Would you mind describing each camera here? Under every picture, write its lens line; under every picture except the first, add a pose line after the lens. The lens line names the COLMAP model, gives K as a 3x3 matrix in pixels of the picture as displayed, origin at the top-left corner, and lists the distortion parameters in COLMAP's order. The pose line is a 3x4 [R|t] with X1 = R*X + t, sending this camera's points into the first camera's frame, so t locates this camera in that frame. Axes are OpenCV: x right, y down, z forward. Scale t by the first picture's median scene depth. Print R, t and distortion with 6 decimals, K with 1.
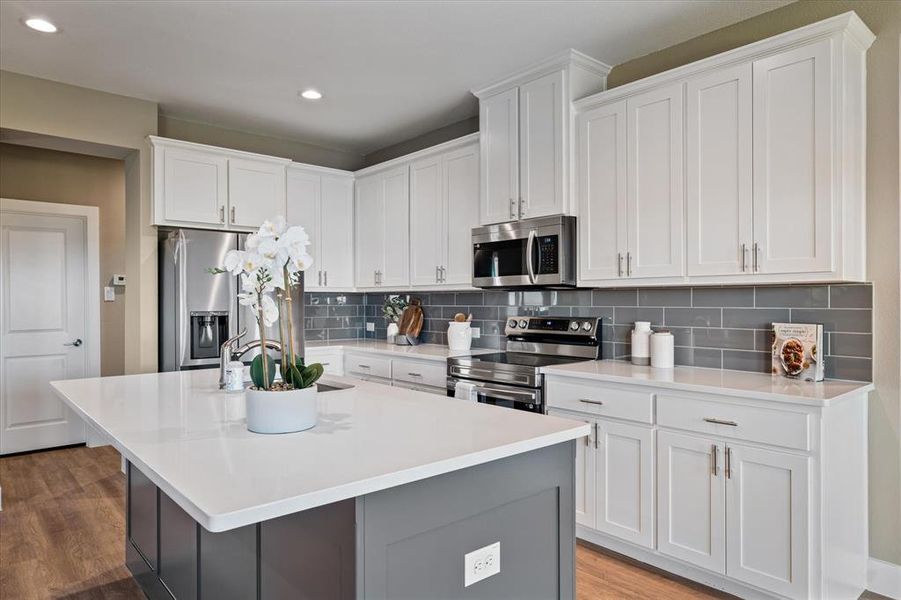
lens RADIAL K [[577.6, 0, 450.7], [0, 577.6, 301.1], [0, 0, 1]] dist [0.004714, -0.000603]
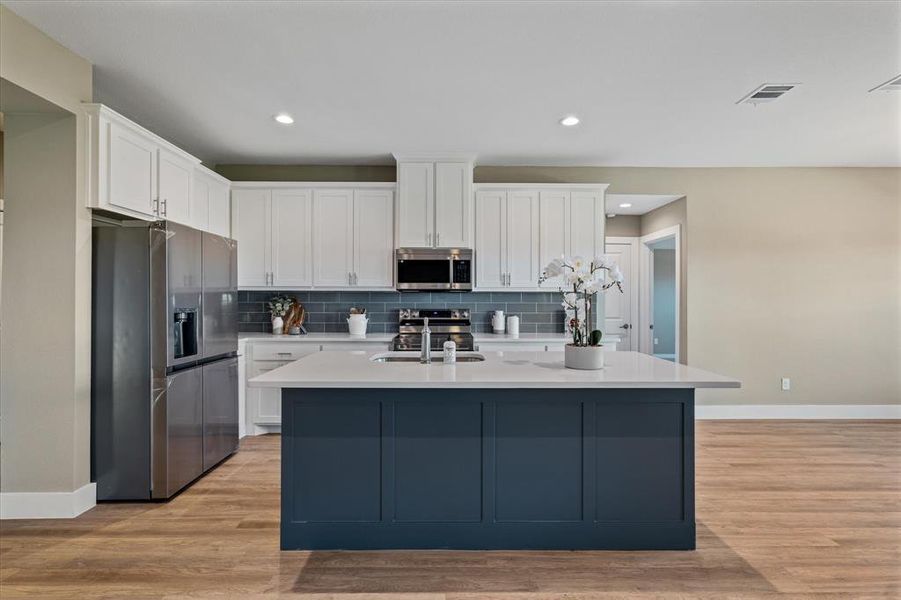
lens RADIAL K [[431.8, 0, 449.7], [0, 431.8, 300.7], [0, 0, 1]] dist [0.020837, 0.001915]
pose [[0.653111, 0.002237, 0.757259, -0.736335], [-0.003600, 0.999994, 0.000151, 0.003779], [-0.757254, -0.002825, 0.653115, 0.199905]]
